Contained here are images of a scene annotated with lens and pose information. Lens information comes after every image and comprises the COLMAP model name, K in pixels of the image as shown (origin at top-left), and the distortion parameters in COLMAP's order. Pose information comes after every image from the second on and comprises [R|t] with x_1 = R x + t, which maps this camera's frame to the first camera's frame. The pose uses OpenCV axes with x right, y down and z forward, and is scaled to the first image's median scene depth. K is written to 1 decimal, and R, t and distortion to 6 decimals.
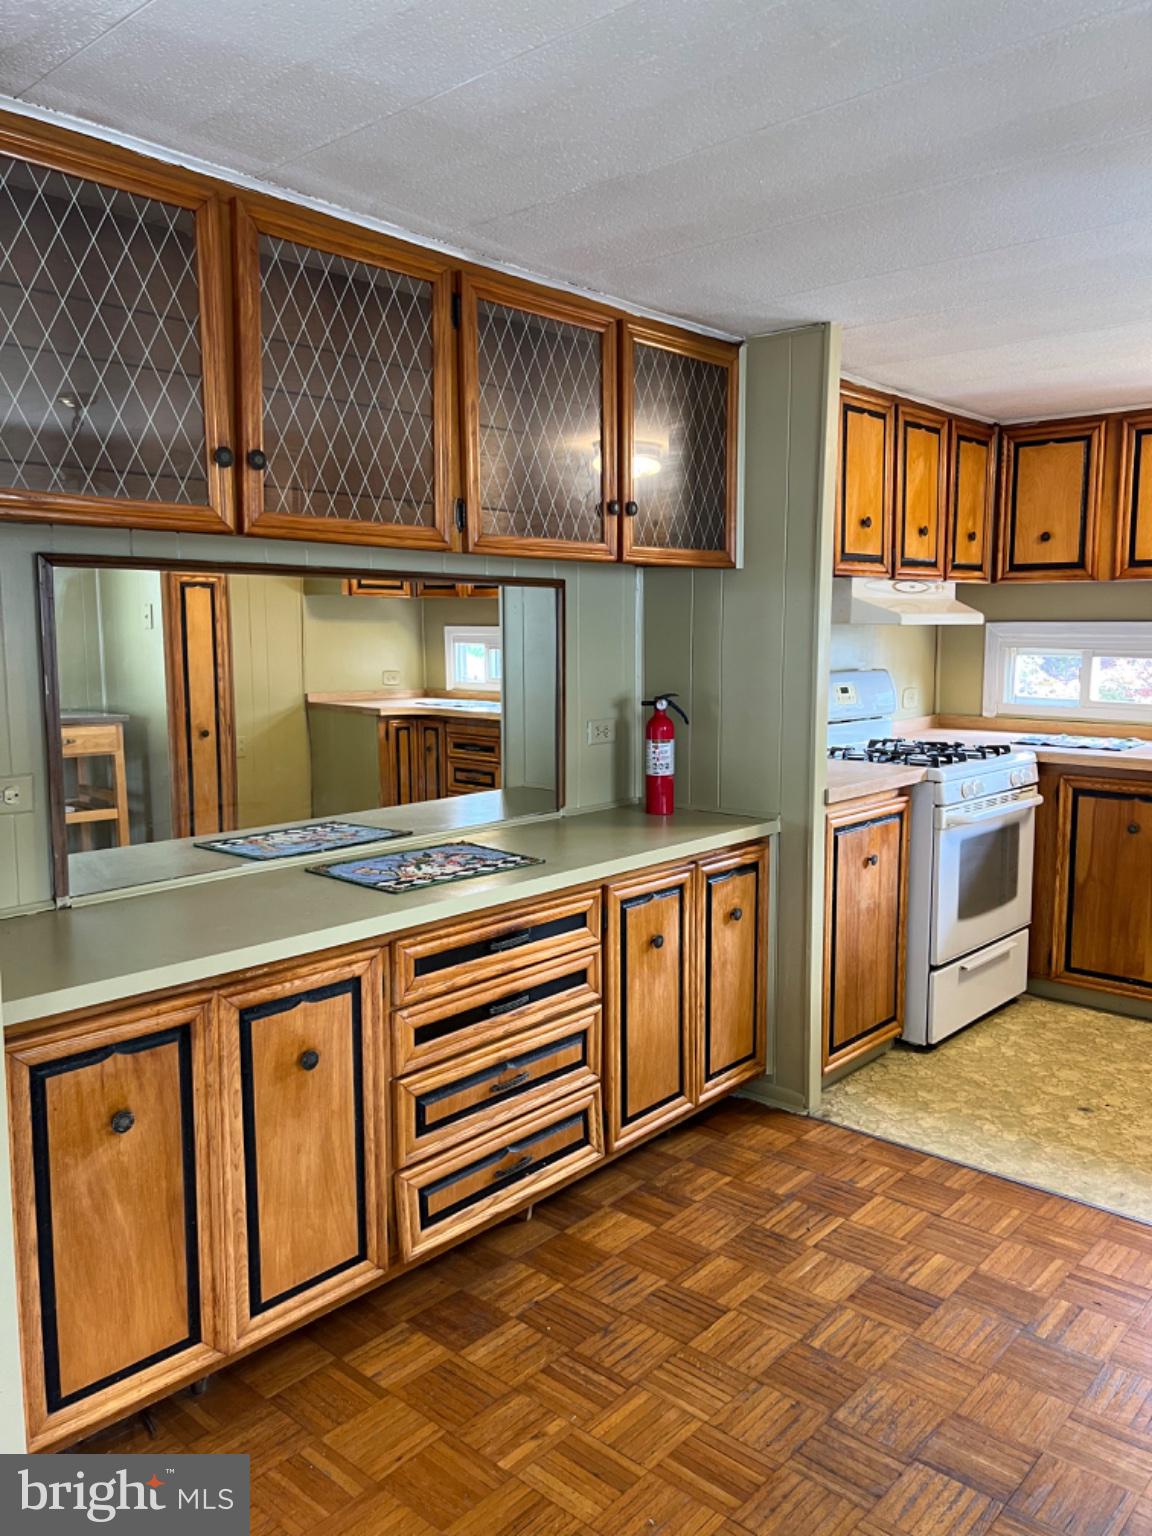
lens RADIAL K [[1155.4, 0, 576.3], [0, 1155.4, 749.6], [0, 0, 1]] dist [0.073118, -0.080866]
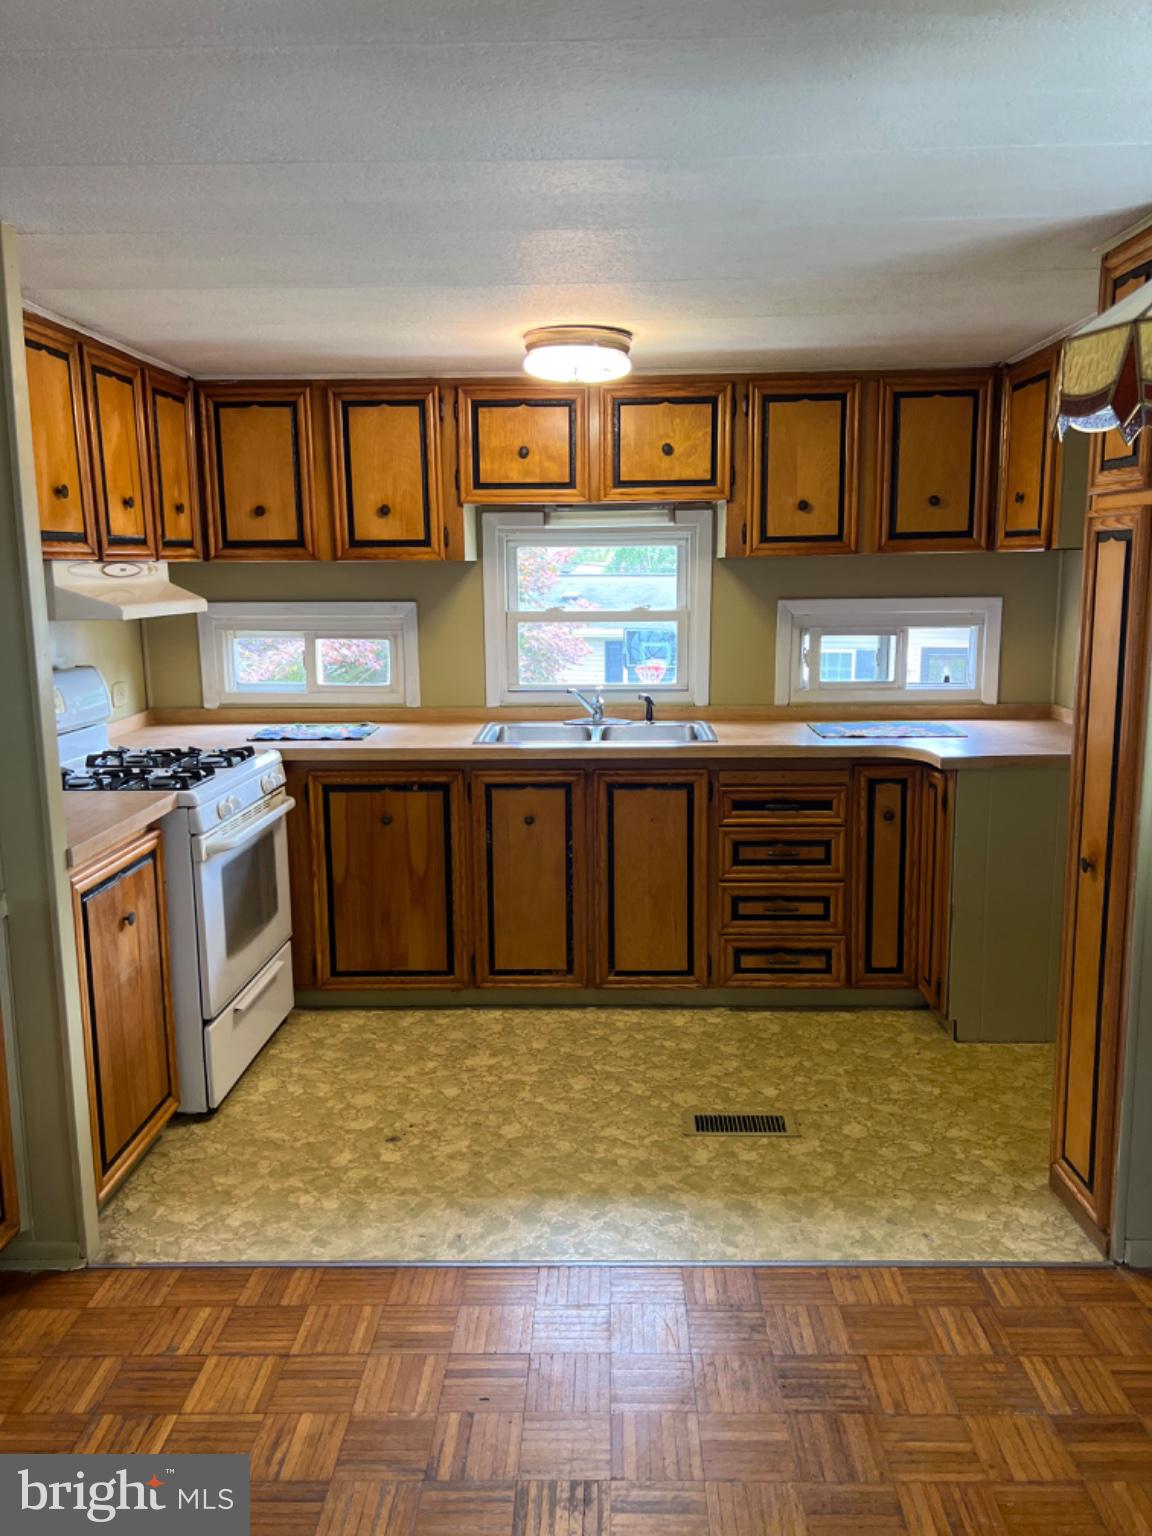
lens RADIAL K [[1155.4, 0, 576.3], [0, 1155.4, 749.6], [0, 0, 1]] dist [0.073118, -0.080866]
pose [[0.760795, -0.115014, 0.638719, -0.010841], [0.085892, 0.993358, 0.076565, -0.051463], [-0.643283, -0.003389, 0.765621, 0.166037]]
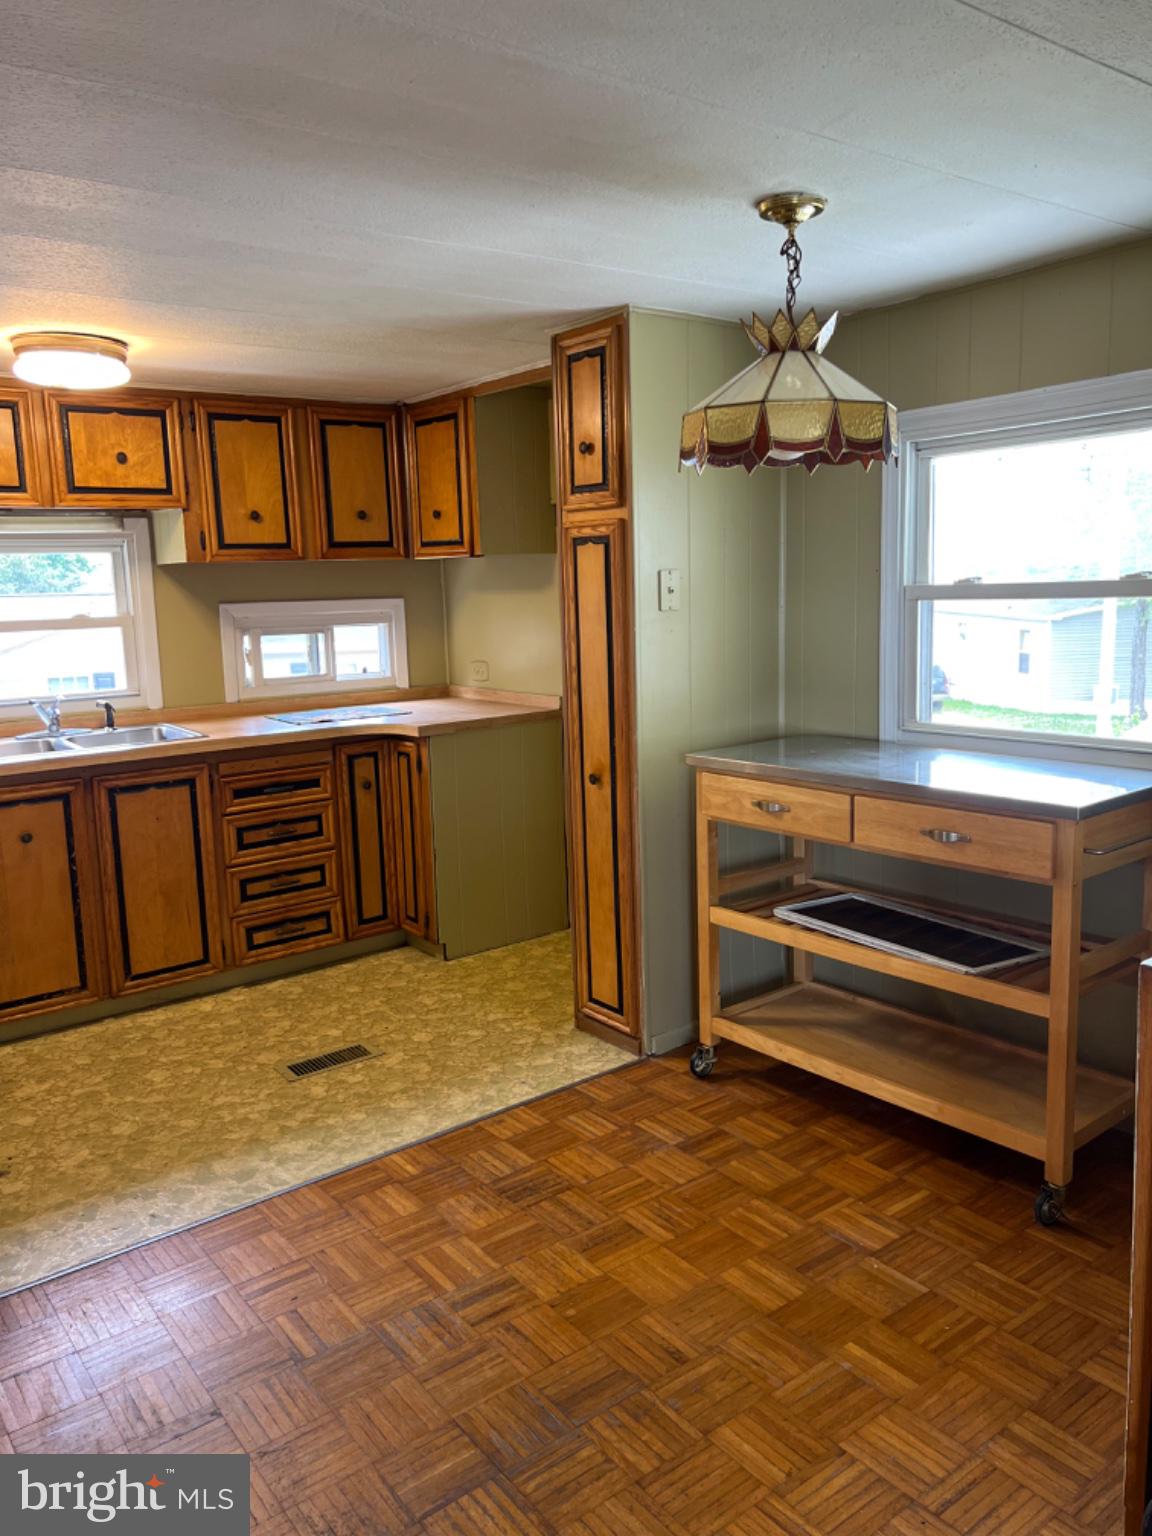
lens RADIAL K [[1155.4, 0, 576.3], [0, 1155.4, 749.6], [0, 0, 1]] dist [0.073118, -0.080866]
pose [[0.194738, -0.159682, 0.967770, -0.245257], [0.137522, 0.981358, 0.134251, -0.056398], [-0.971167, 0.106946, 0.213067, 0.304750]]
